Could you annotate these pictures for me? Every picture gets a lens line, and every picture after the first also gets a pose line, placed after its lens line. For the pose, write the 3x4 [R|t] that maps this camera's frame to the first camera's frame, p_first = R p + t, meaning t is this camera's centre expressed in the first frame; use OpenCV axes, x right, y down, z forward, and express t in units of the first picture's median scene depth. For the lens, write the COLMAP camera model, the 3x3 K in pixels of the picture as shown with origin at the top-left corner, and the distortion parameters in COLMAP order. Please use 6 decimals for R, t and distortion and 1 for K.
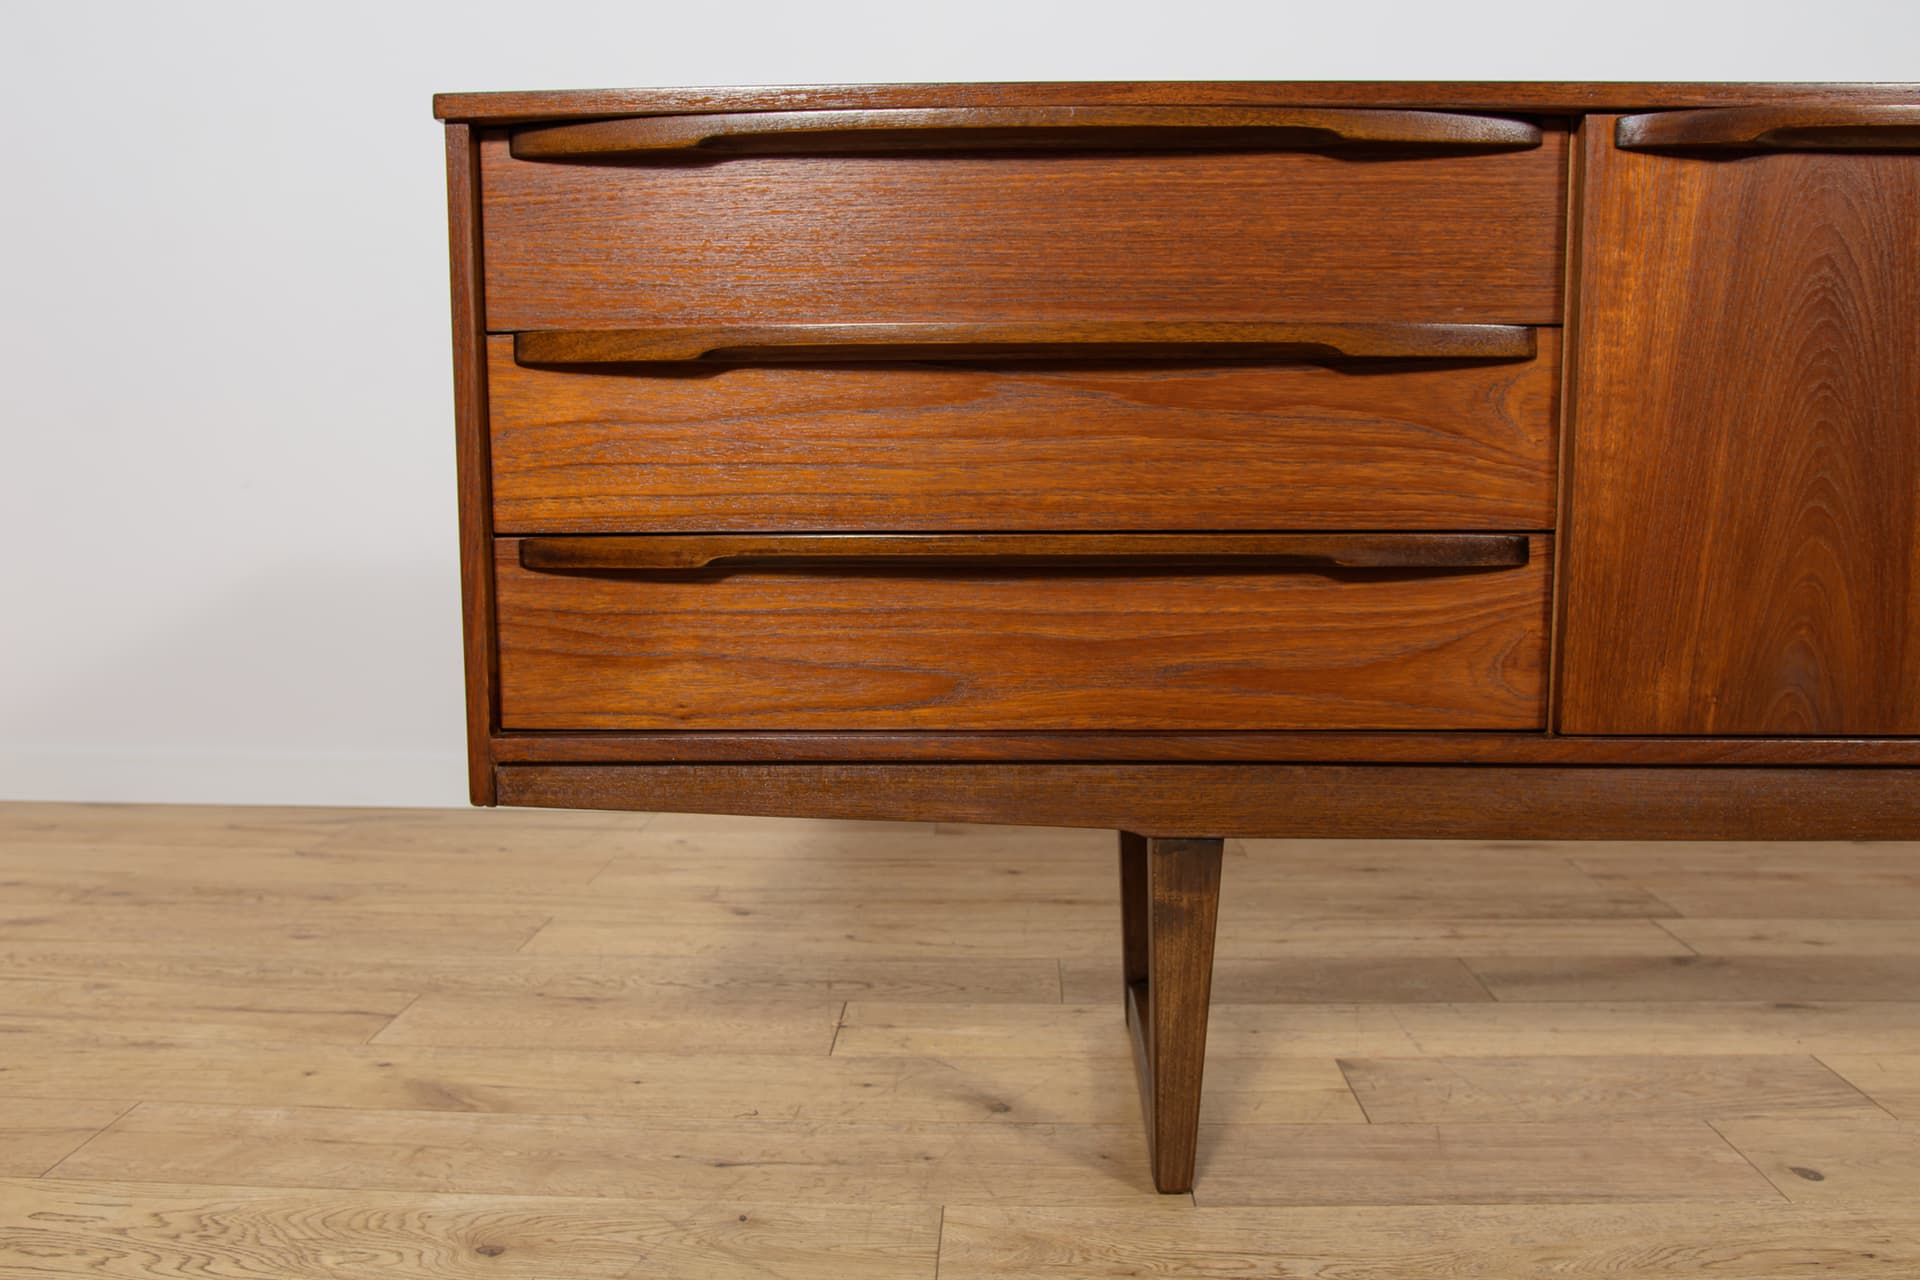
lens RADIAL K [[1535.0, 0, 950.4], [0, 1535.0, 652.4], [0, 0, 1]] dist [-0.088605, 0.050434]
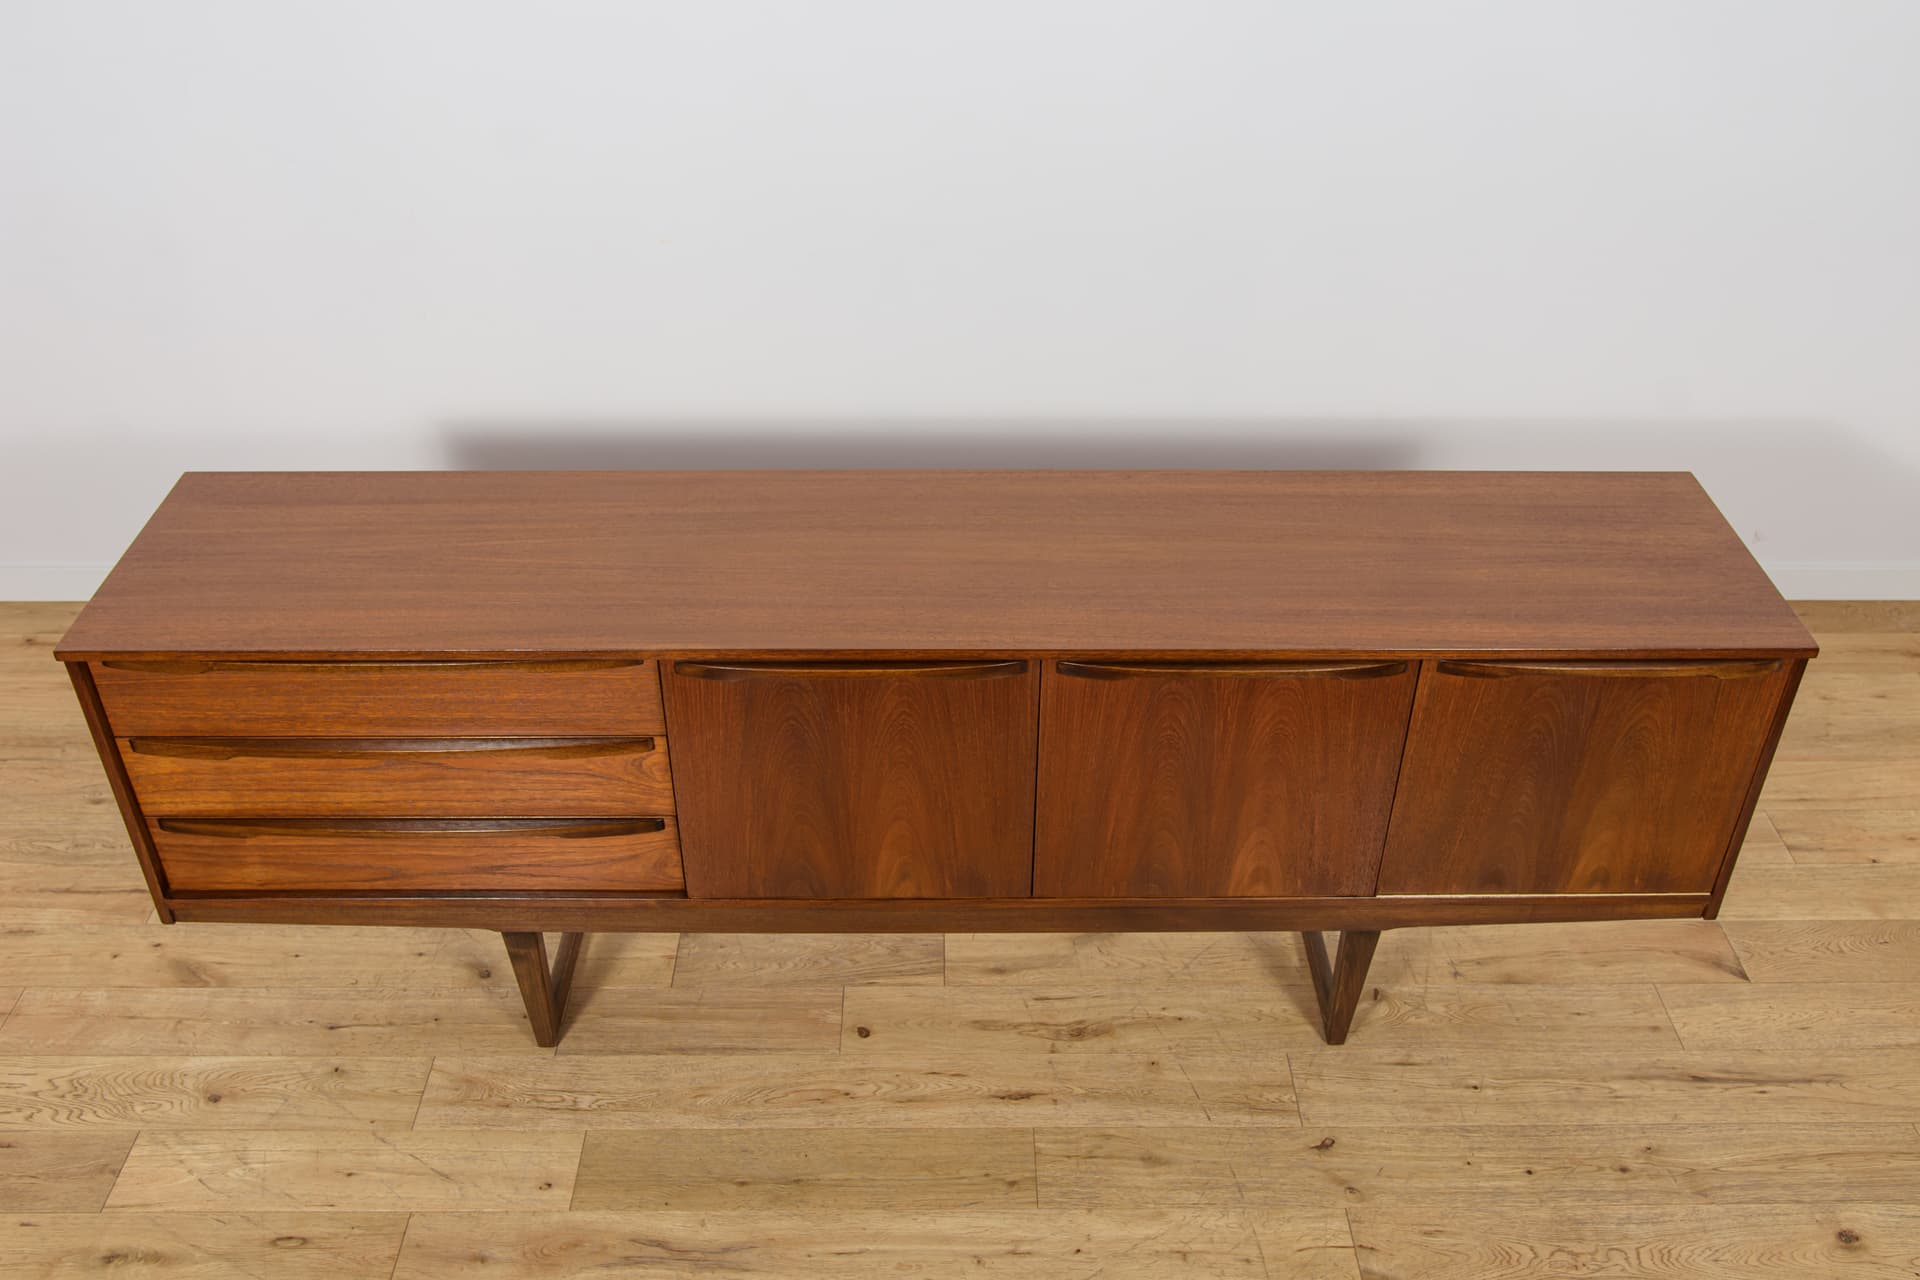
lens RADIAL K [[1728.0, 0, 956.9], [0, 1728.0, 665.5], [0, 0, 1]] dist [-0.032741, 0.042813]
pose [[0.999309, -0.018224, 0.032407, 0.595531], [0.000376, 0.876541, 0.481328, -1.149850], [-0.037177, -0.480983, 0.875941, -0.778417]]
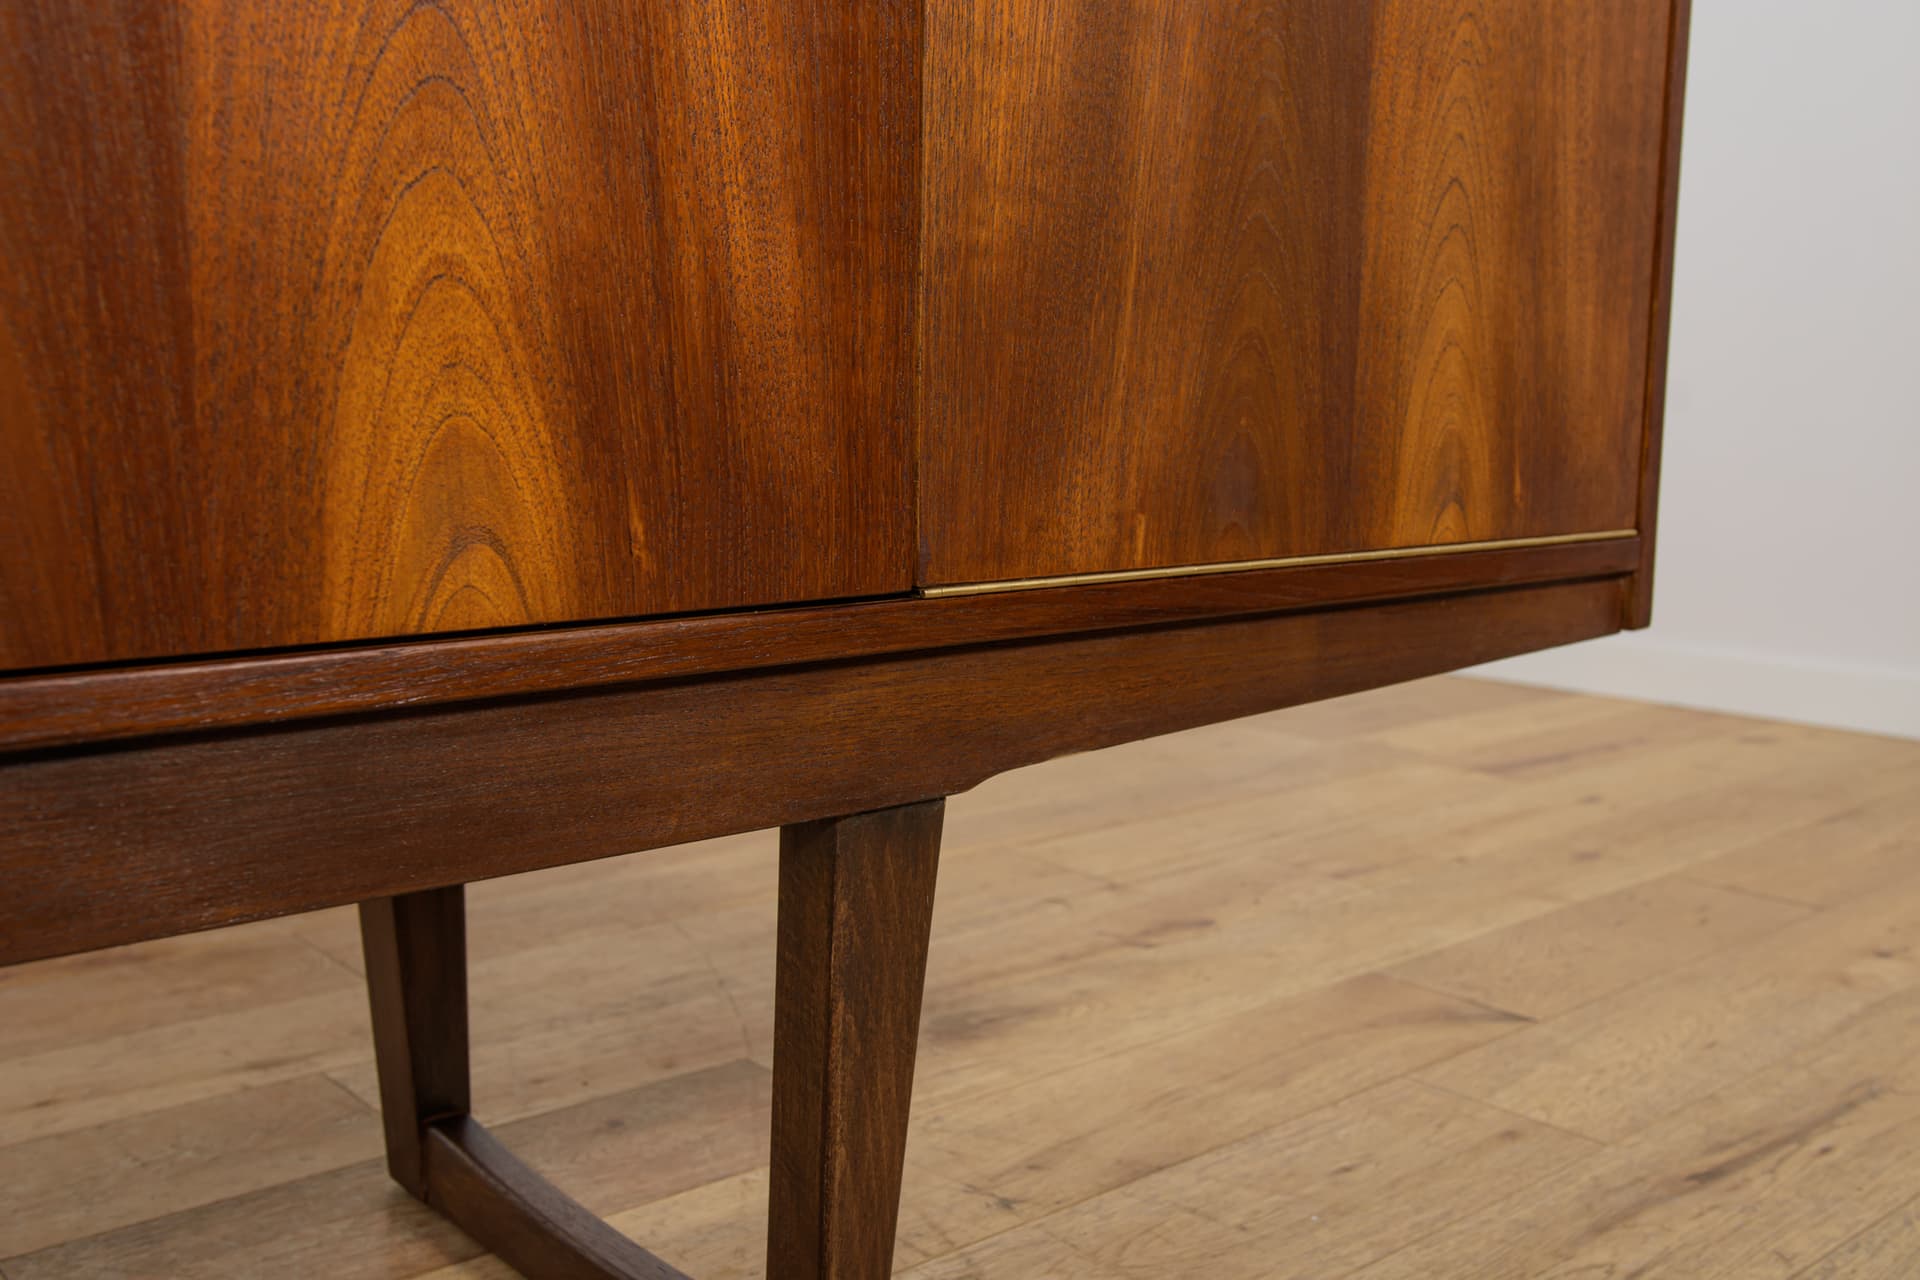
lens RADIAL K [[1863.3, 0, 984.9], [0, 1863.3, 634.7], [0, 0, 1]] dist [0.004811, 0.000000]
pose [[0.725893, -0.077701, 0.683405, 0.790285], [0.065958, 0.996883, 0.043283, 0.038716], [-0.684638, 0.013657, 0.728755, 0.429003]]
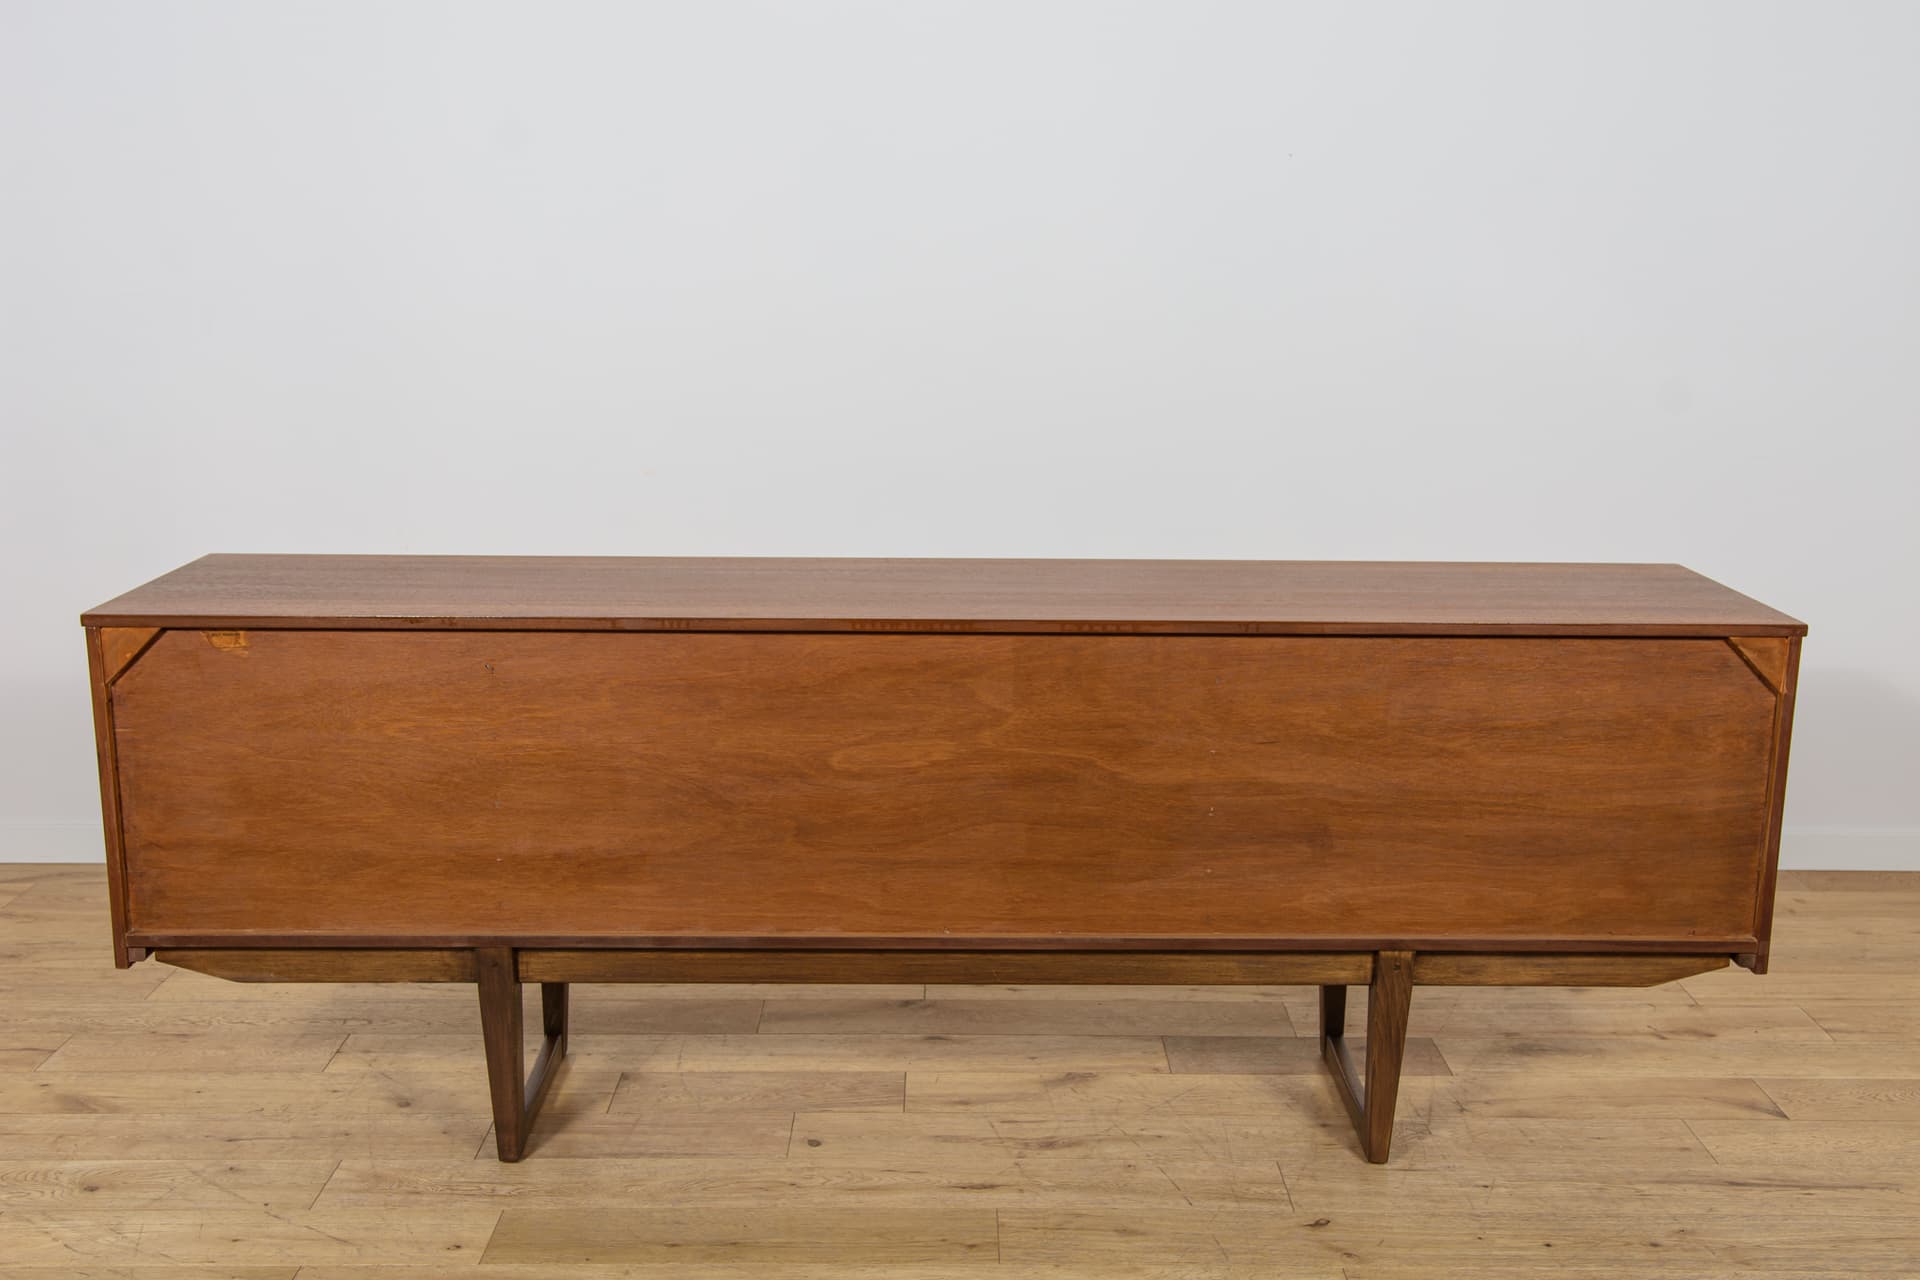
lens RADIAL K [[1996.0, 0, 954.3], [0, 1996.0, 647.4], [0, 0, 1]] dist [0.032778, 0.000000]
pose [[0.999460, -0.000493, 0.032843, 0.627013], [-0.002742, 0.995145, 0.098377, -0.483561], [-0.032732, -0.098414, 0.994607, -1.348691]]
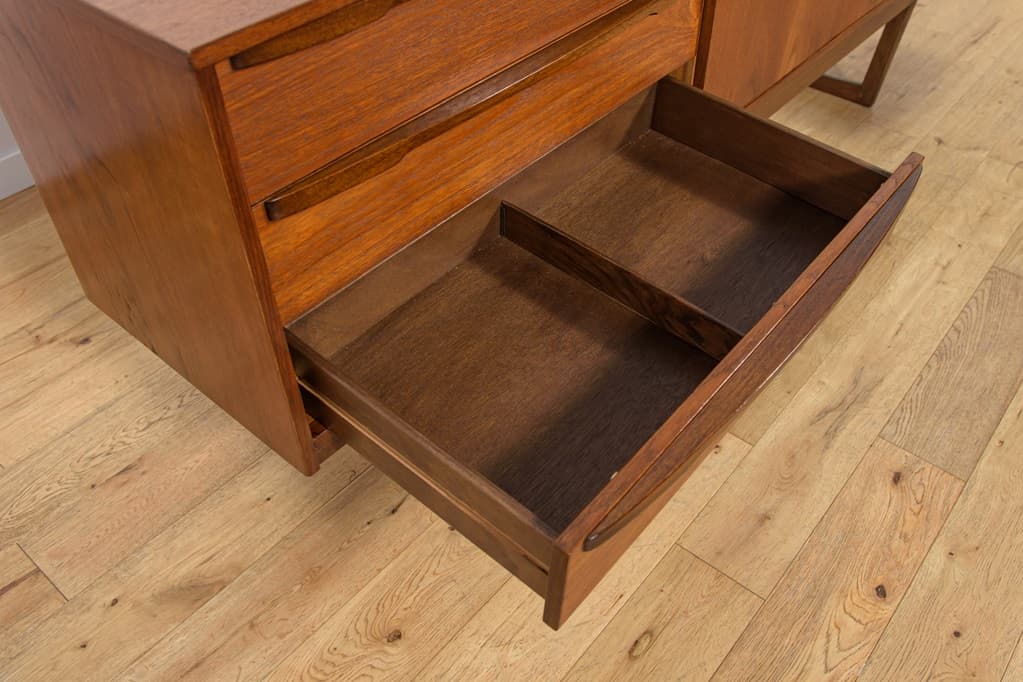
lens RADIAL K [[885.4, 0, 550.4], [0, 885.4, 323.1], [0, 0, 1]] dist [-0.060331, 0.029955]
pose [[0.602830, -0.535225, 0.591719, -0.534267], [0.091285, 0.783019, 0.615262, -0.473227], [-0.792631, -0.316884, 0.520885, 0.349896]]
